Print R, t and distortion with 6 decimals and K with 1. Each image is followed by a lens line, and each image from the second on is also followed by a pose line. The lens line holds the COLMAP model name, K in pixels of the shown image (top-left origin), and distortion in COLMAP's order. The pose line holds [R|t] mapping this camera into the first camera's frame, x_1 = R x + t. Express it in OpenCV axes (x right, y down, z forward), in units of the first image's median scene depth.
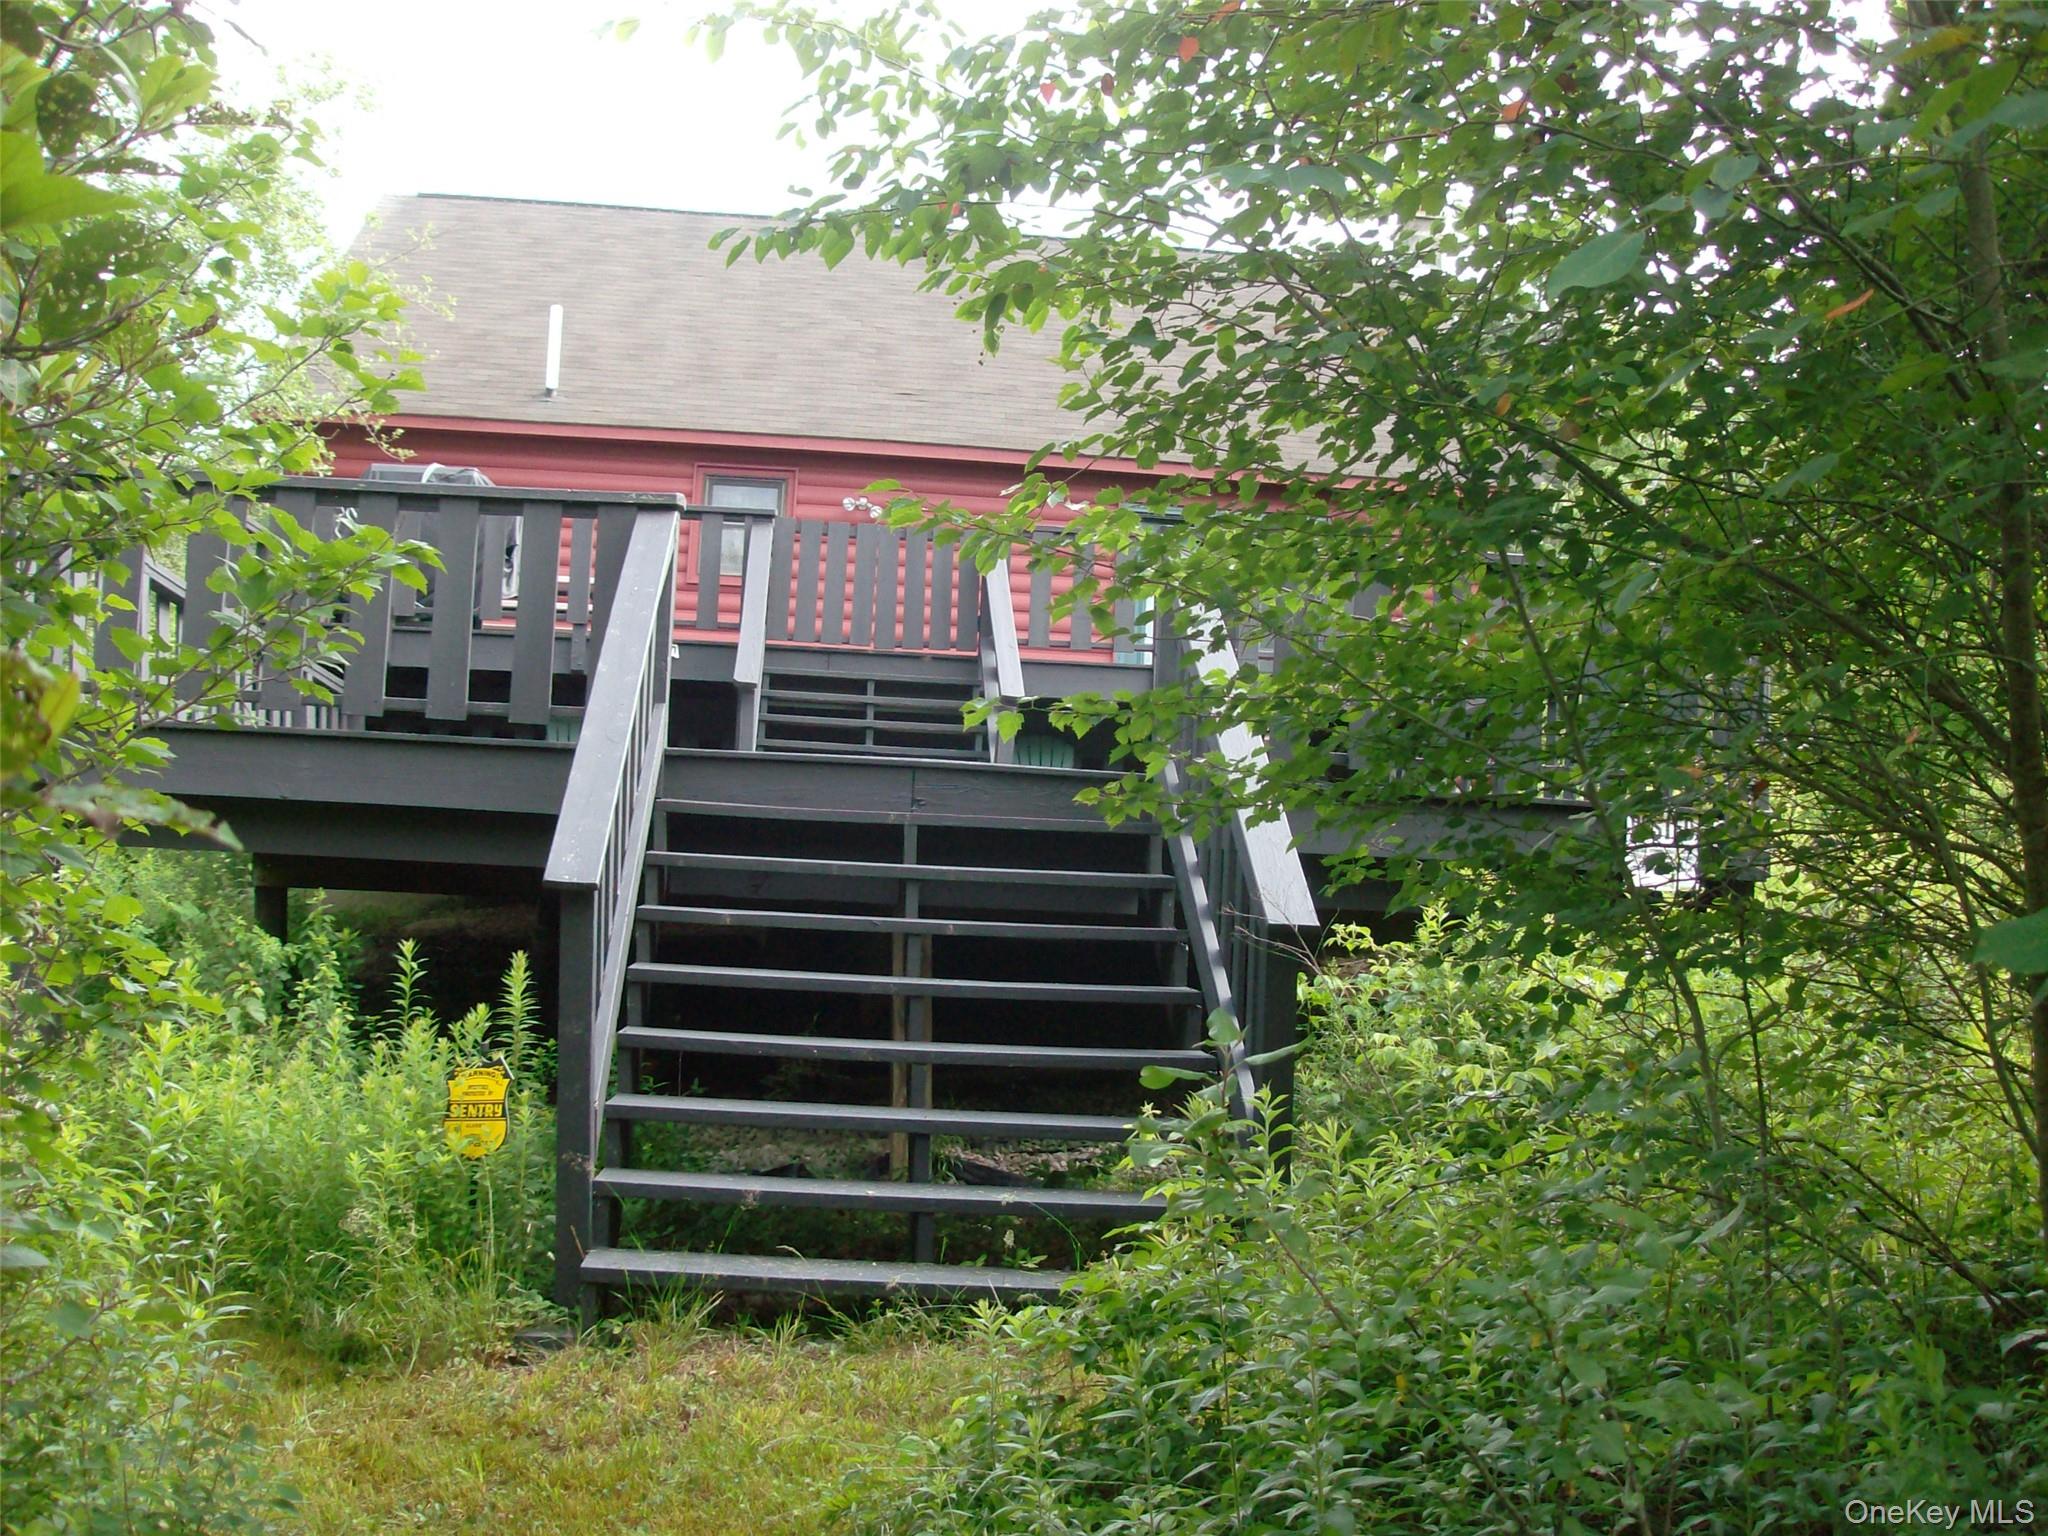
lens RADIAL K [[2127.7, 0, 1036.8], [0, 2127.7, 781.3], [0, 0, 1]] dist [-0.171560, 0.137112]
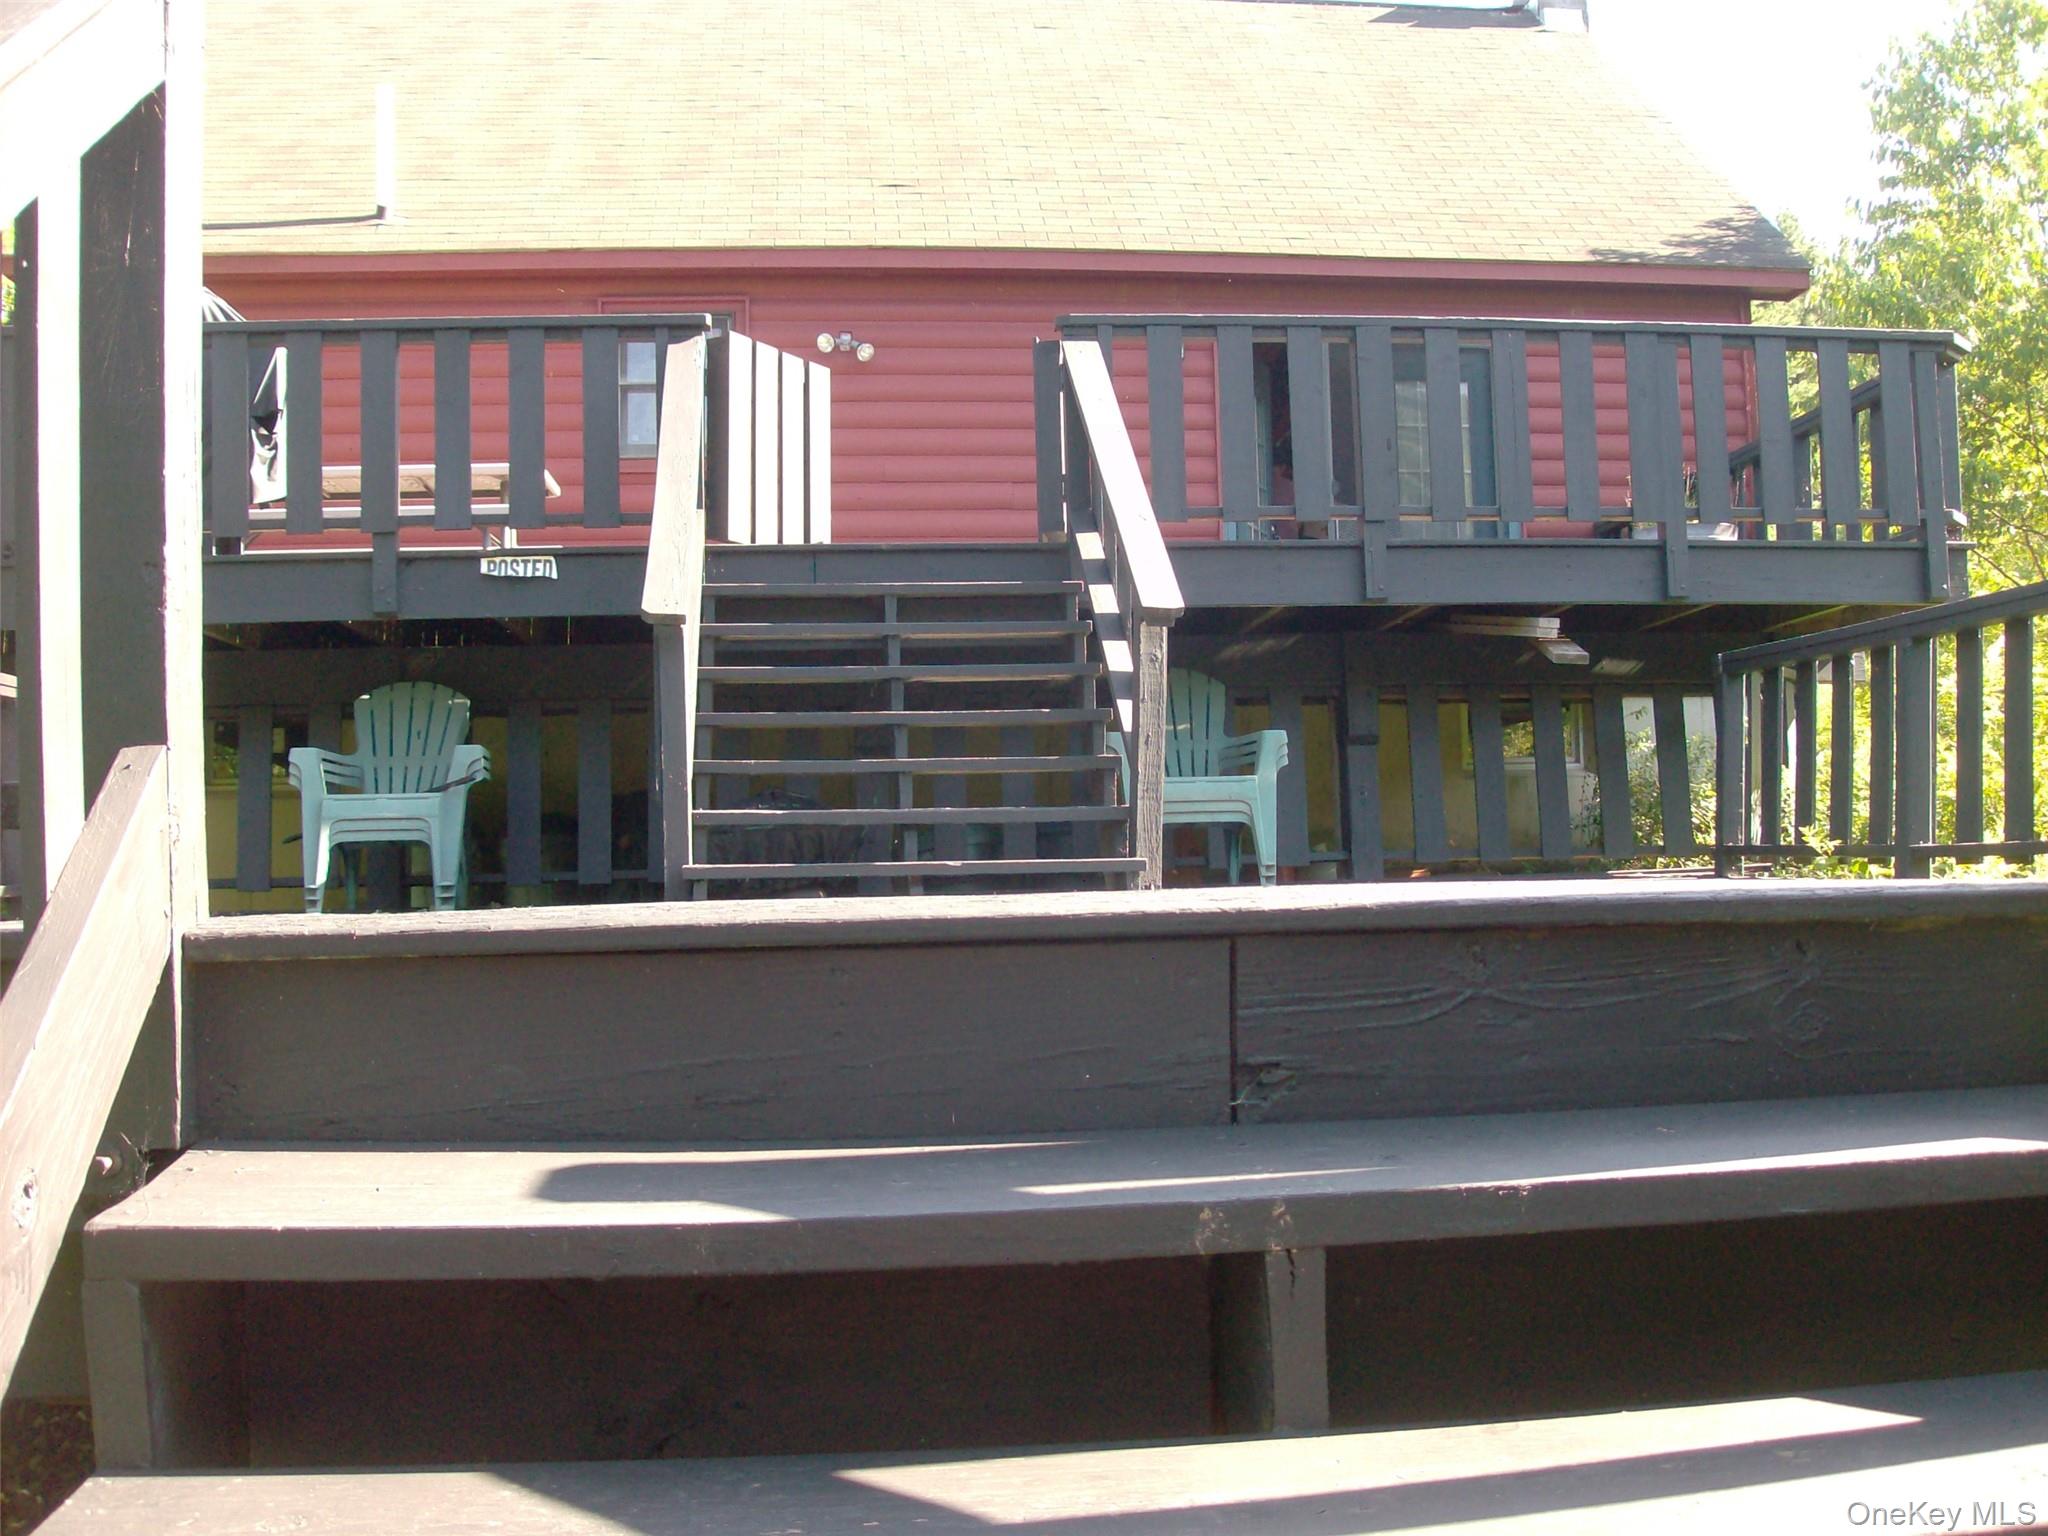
lens RADIAL K [[2127.7, 0, 1036.8], [0, 2127.7, 781.3], [0, 0, 1]] dist [-0.171560, 0.137112]
pose [[0.997845, -0.065520, 0.003644, -0.042887], [0.065299, 0.996904, 0.043798, -0.019671], [-0.006503, -0.043466, 0.999034, 0.414280]]
